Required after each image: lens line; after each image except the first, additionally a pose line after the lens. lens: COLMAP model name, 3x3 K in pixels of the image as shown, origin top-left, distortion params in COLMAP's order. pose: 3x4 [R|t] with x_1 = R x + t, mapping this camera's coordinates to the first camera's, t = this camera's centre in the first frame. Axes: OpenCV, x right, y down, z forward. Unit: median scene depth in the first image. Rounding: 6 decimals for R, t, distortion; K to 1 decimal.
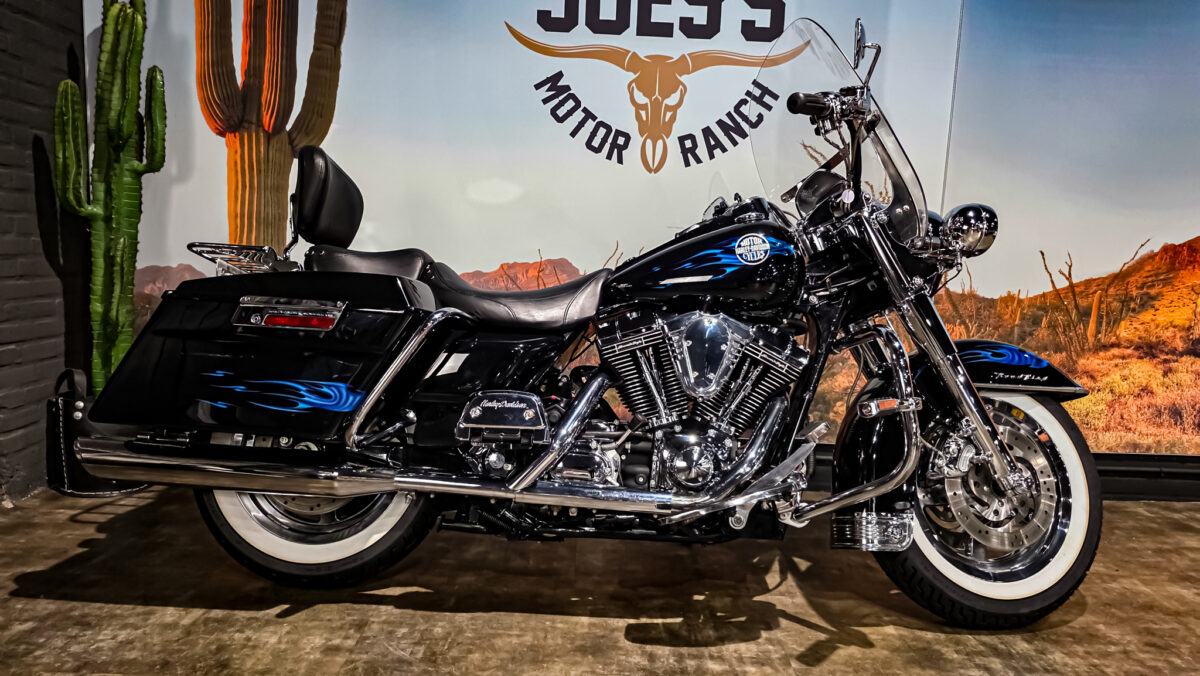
lens RADIAL K [[806.9, 0, 592.3], [0, 806.9, 356.6], [0, 0, 1]] dist [0.049118, -0.047084]
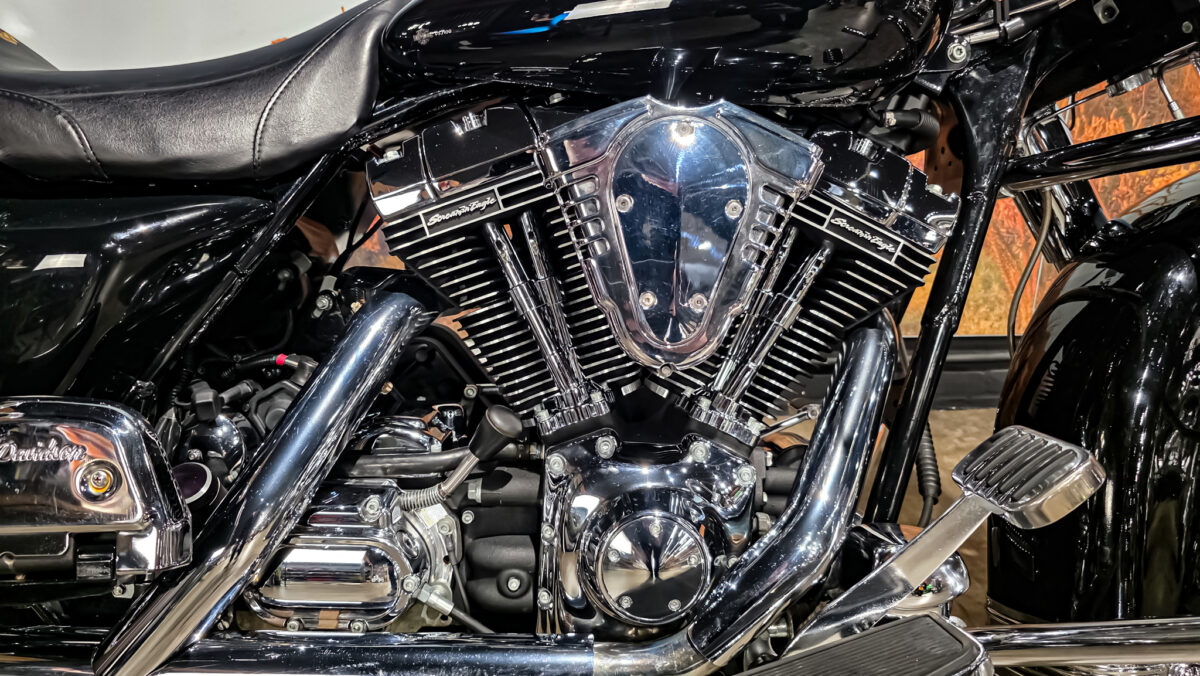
lens RADIAL K [[806.9, 0, 587.7], [0, 806.9, 369.0], [0, 0, 1]] dist [0.049118, -0.047084]
pose [[0.997123, -0.064543, 0.039736, 0.083838], [0.054022, 0.972927, 0.224709, -0.024253], [-0.053164, -0.221916, 0.973615, 0.645759]]
